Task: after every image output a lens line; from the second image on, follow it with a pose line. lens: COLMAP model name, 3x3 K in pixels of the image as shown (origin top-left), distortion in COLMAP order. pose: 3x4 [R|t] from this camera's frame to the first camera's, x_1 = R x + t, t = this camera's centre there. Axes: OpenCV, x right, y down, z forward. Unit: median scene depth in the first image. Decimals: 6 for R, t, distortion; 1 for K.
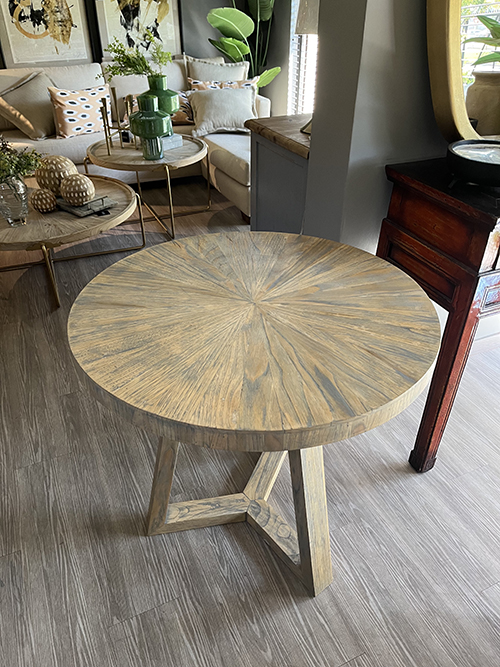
lens RADIAL K [[506.1, 0, 254.9], [0, 506.1, 336.7], [0, 0, 1]] dist [0.062450, -0.090696]
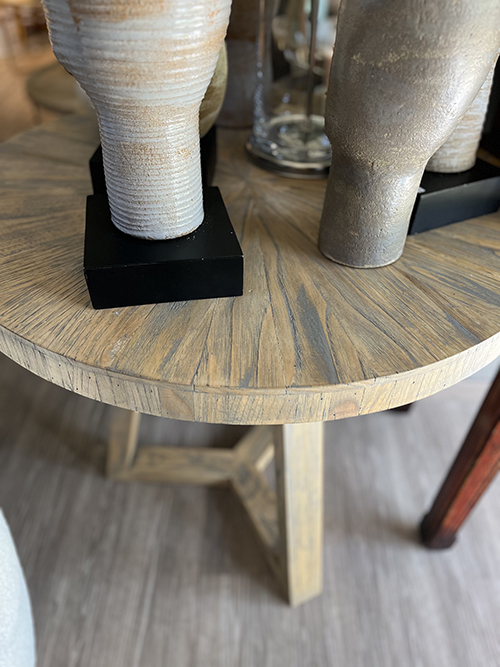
lens RADIAL K [[506.1, 0, 252.4], [0, 506.1, 338.8], [0, 0, 1]] dist [0.062450, -0.090696]
pose [[0.972962, 0.167120, -0.159423, 0.120848], [-0.146704, 0.980295, 0.132289, 0.036183], [0.178390, -0.105324, 0.978307, 0.312599]]
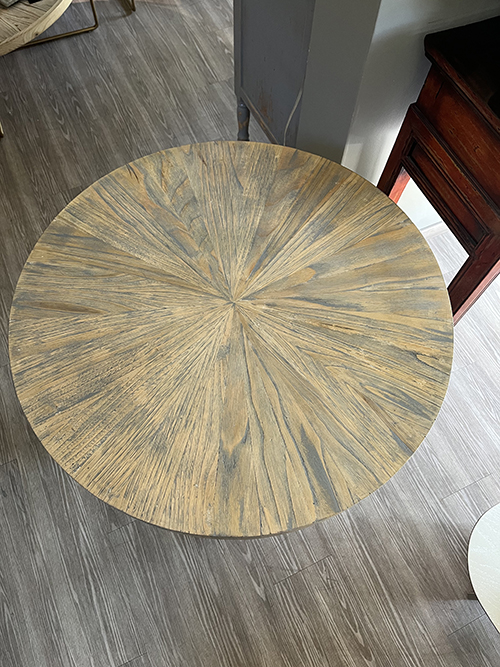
lens RADIAL K [[506.1, 0, 248.7], [0, 506.1, 337.3], [0, 0, 1]] dist [0.062450, -0.090696]
pose [[0.999951, 0.003877, 0.009084, 0.014086], [-0.007878, 0.867803, 0.496845, -0.372722], [-0.005957, -0.496893, 0.867792, 0.229521]]
